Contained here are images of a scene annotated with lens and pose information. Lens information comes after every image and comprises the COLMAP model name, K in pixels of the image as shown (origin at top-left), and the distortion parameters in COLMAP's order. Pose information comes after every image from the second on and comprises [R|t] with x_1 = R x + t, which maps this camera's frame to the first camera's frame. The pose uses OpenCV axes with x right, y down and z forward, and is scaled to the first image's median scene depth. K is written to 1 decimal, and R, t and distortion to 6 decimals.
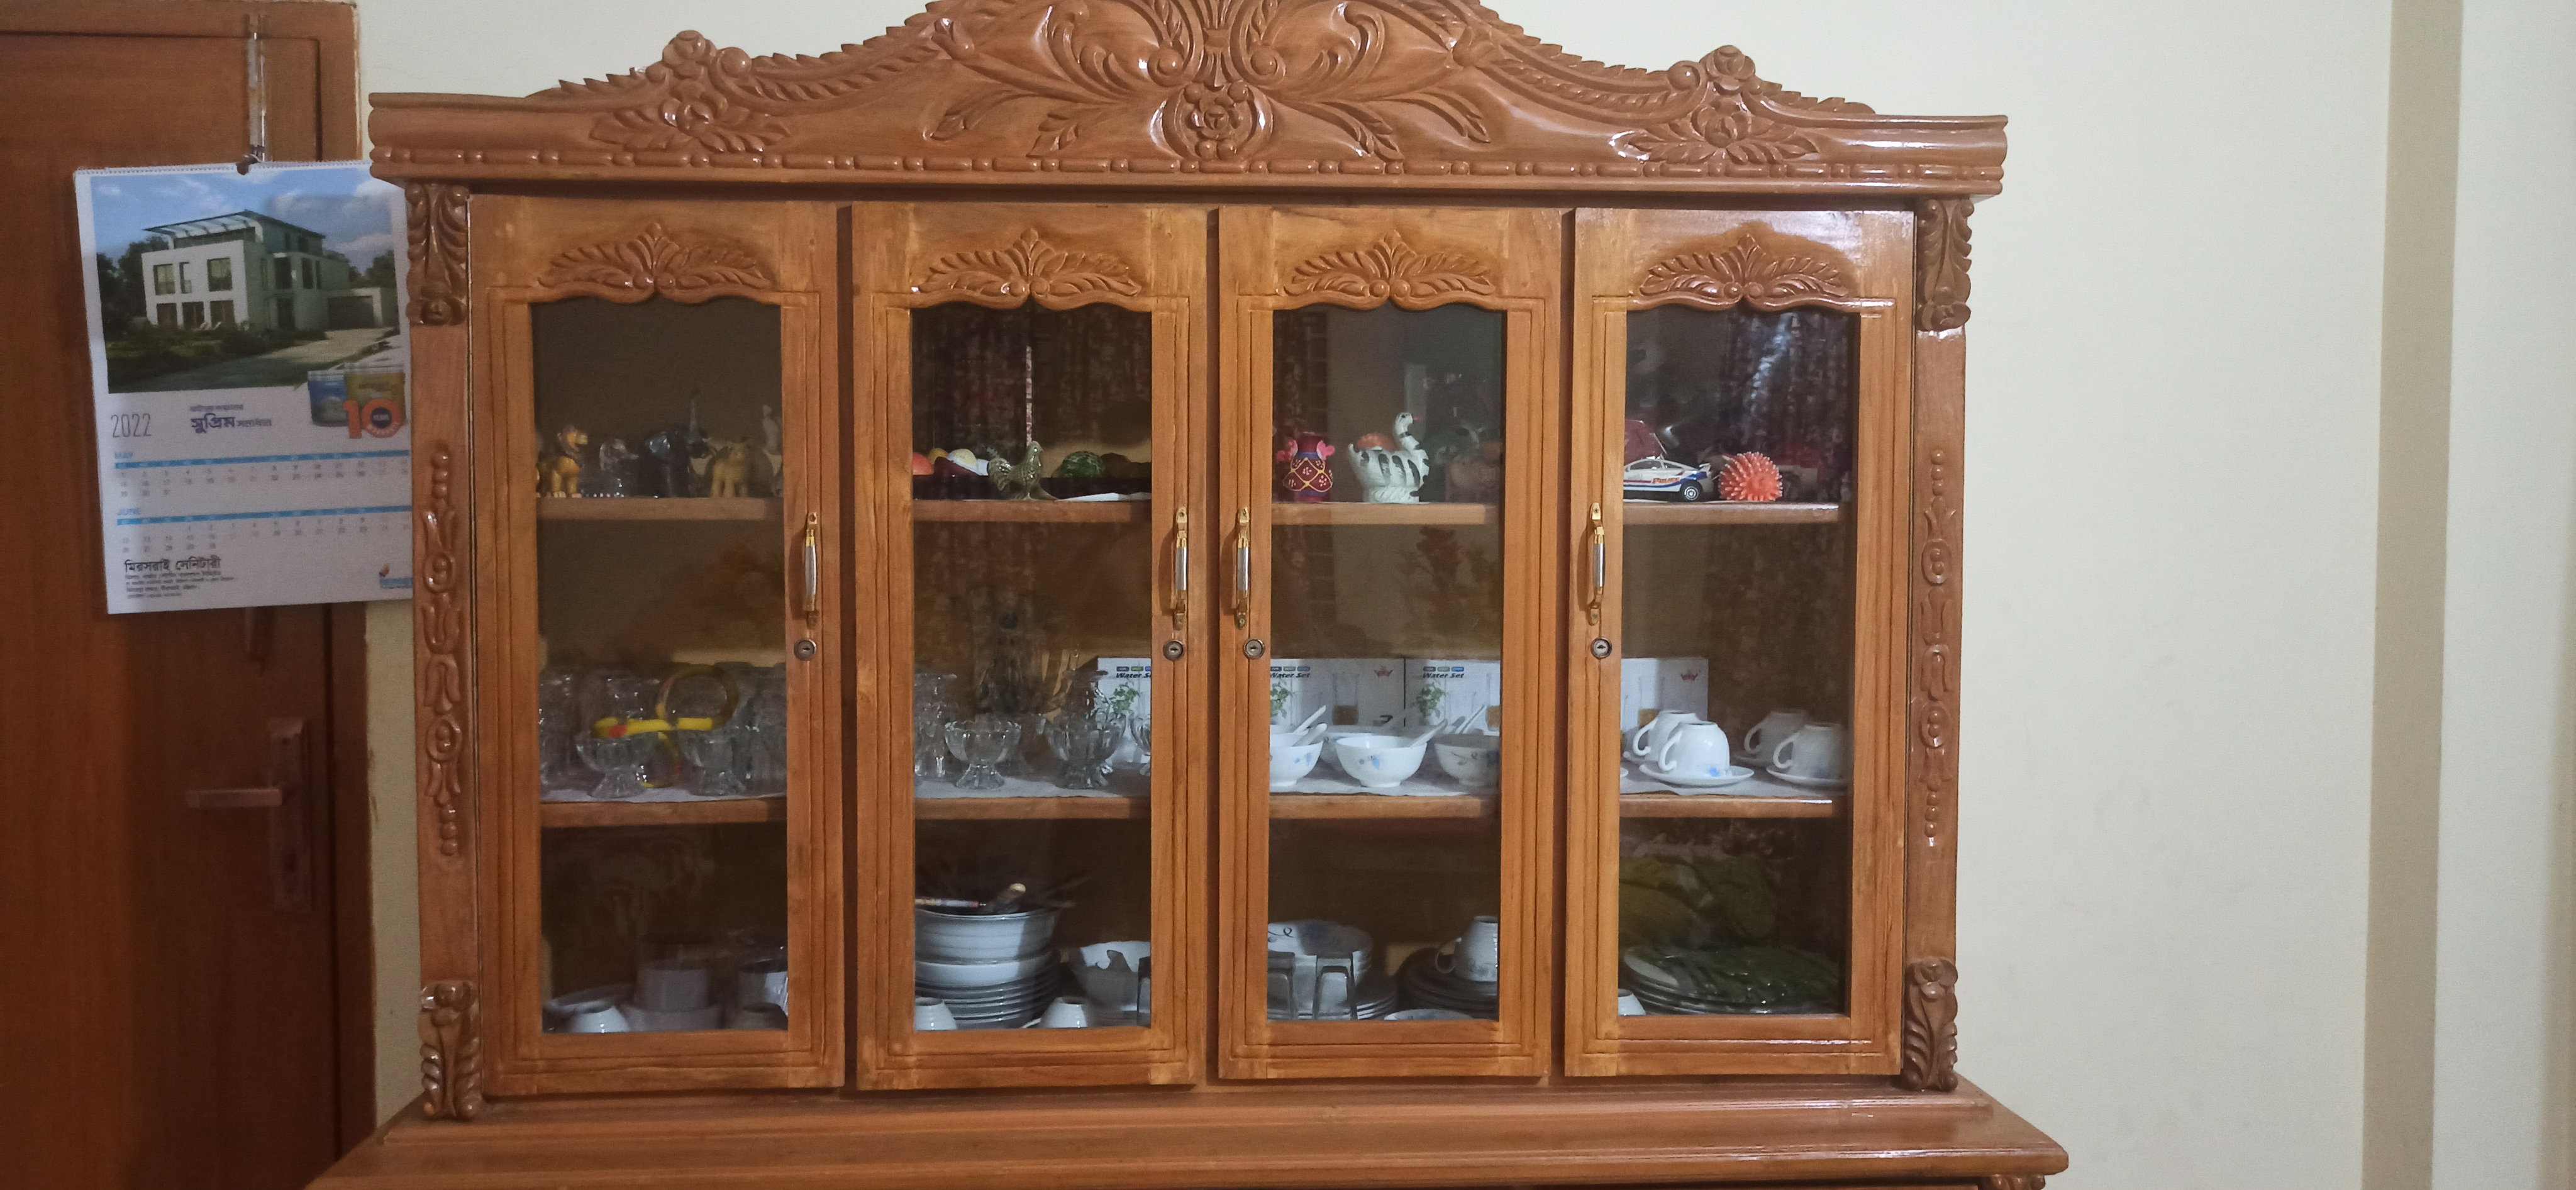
lens RADIAL K [[1979.3, 0, 1287.8], [0, 1979.3, 584.9], [0, 0, 1]] dist [0.041283, -0.004680]
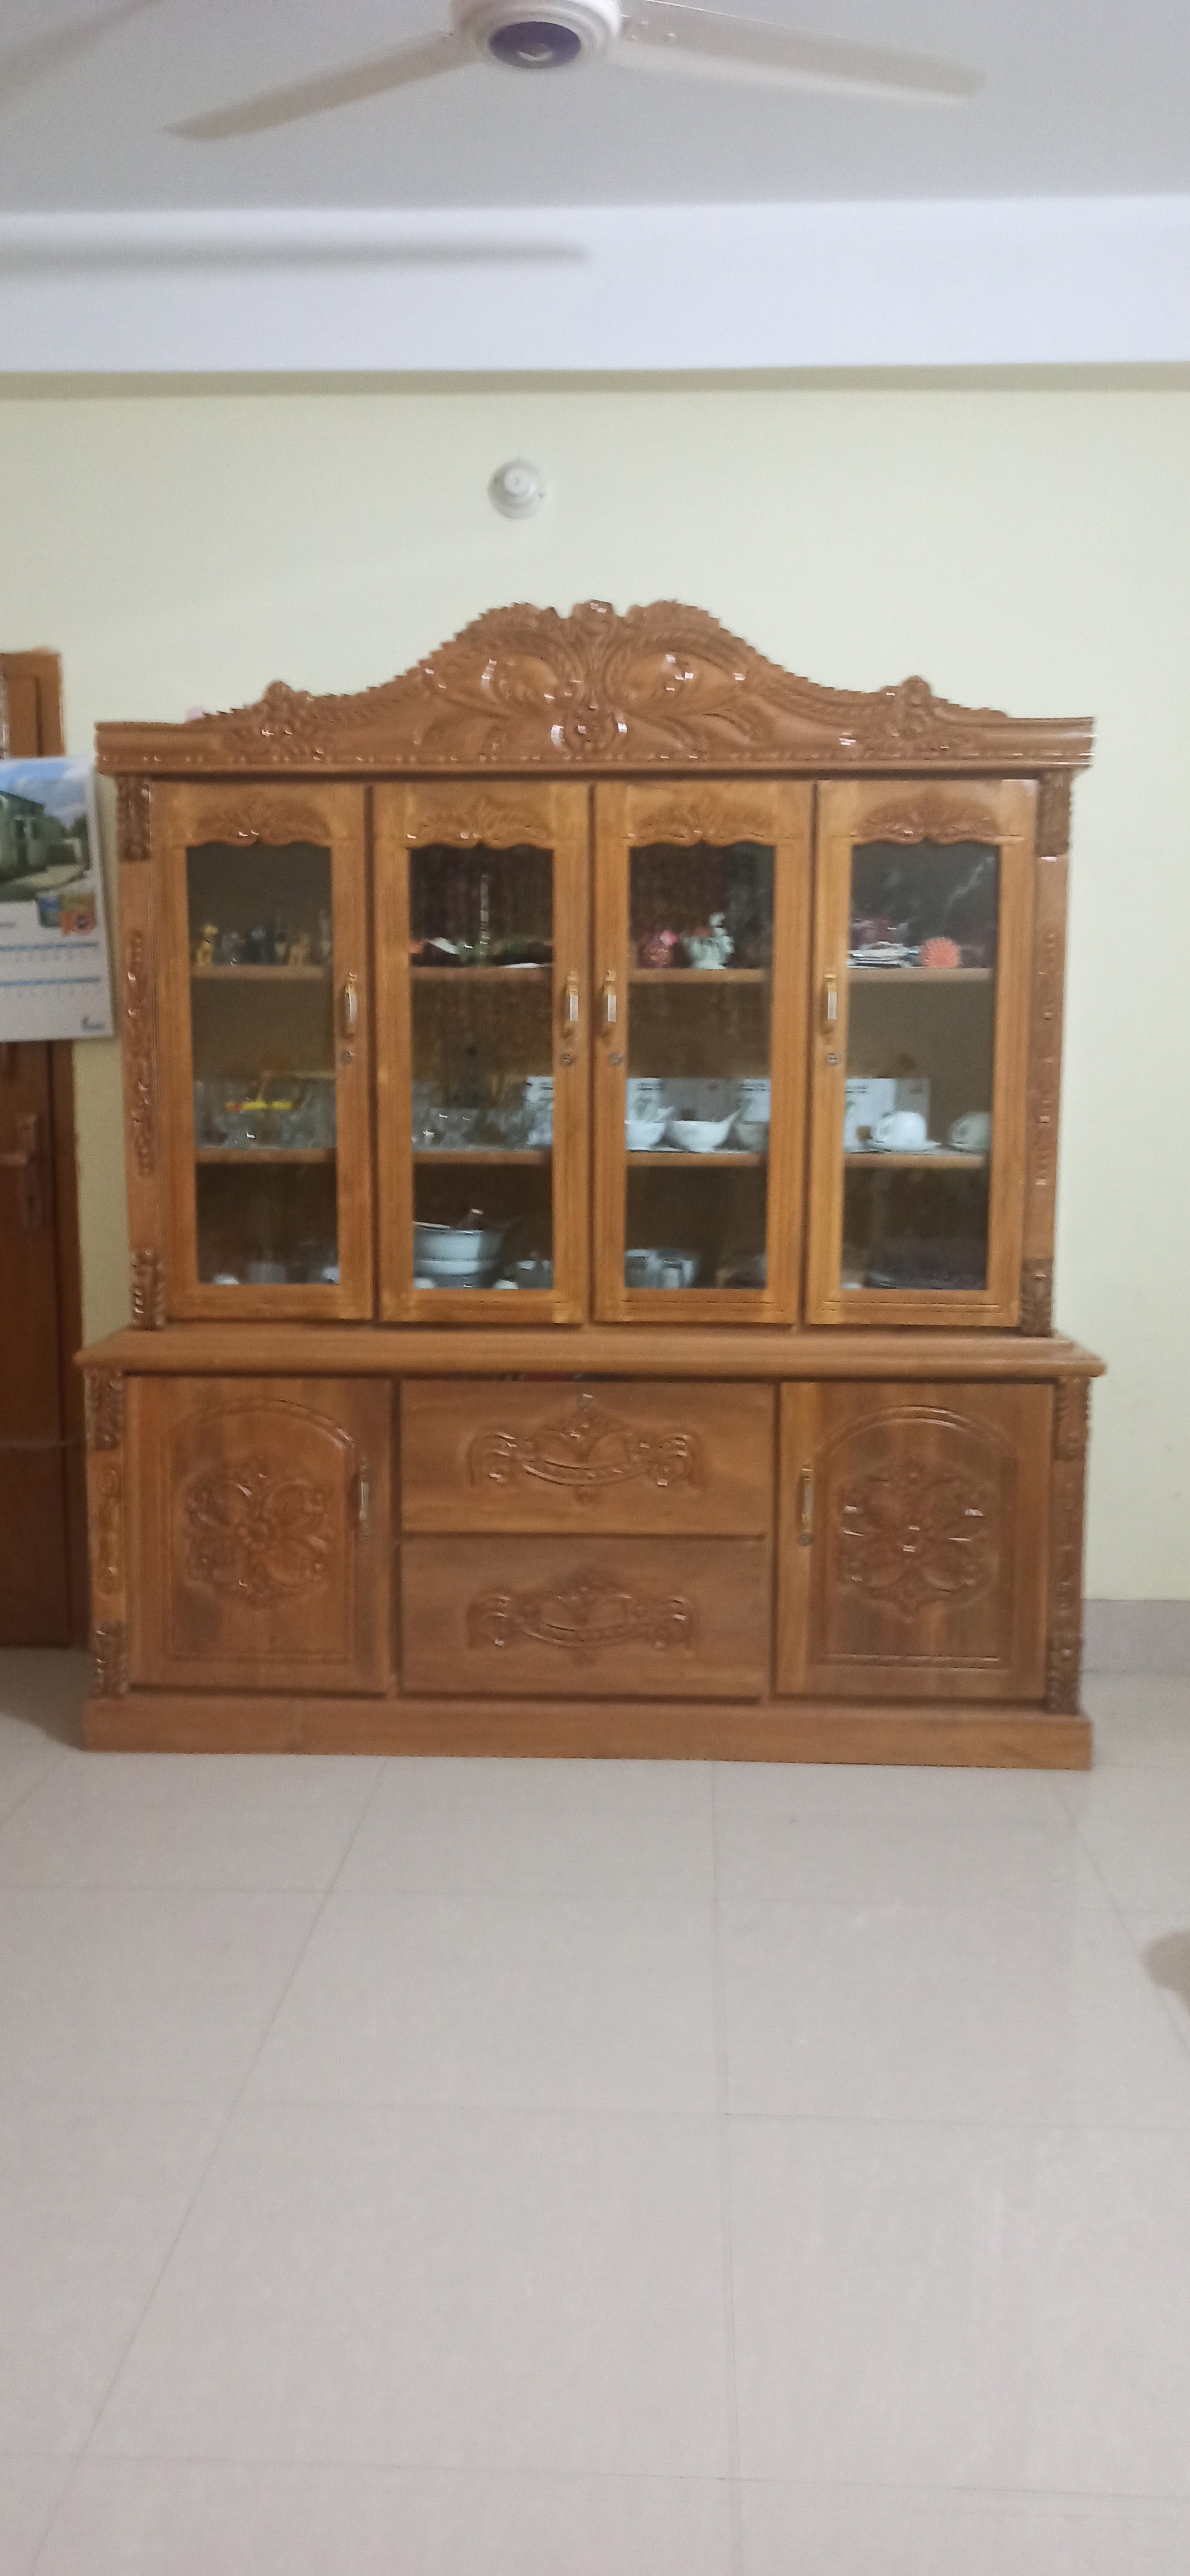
lens RADIAL K [[1979.3, 0, 595.9], [0, 1979.3, 1293.1], [0, 0, 1]] dist [0.041283, -0.004680]
pose [[0.995755, 0.011469, -0.091321, 0.115791], [-0.003981, 0.996643, 0.081770, 0.090569], [0.091952, -0.081060, 0.992459, -0.631546]]
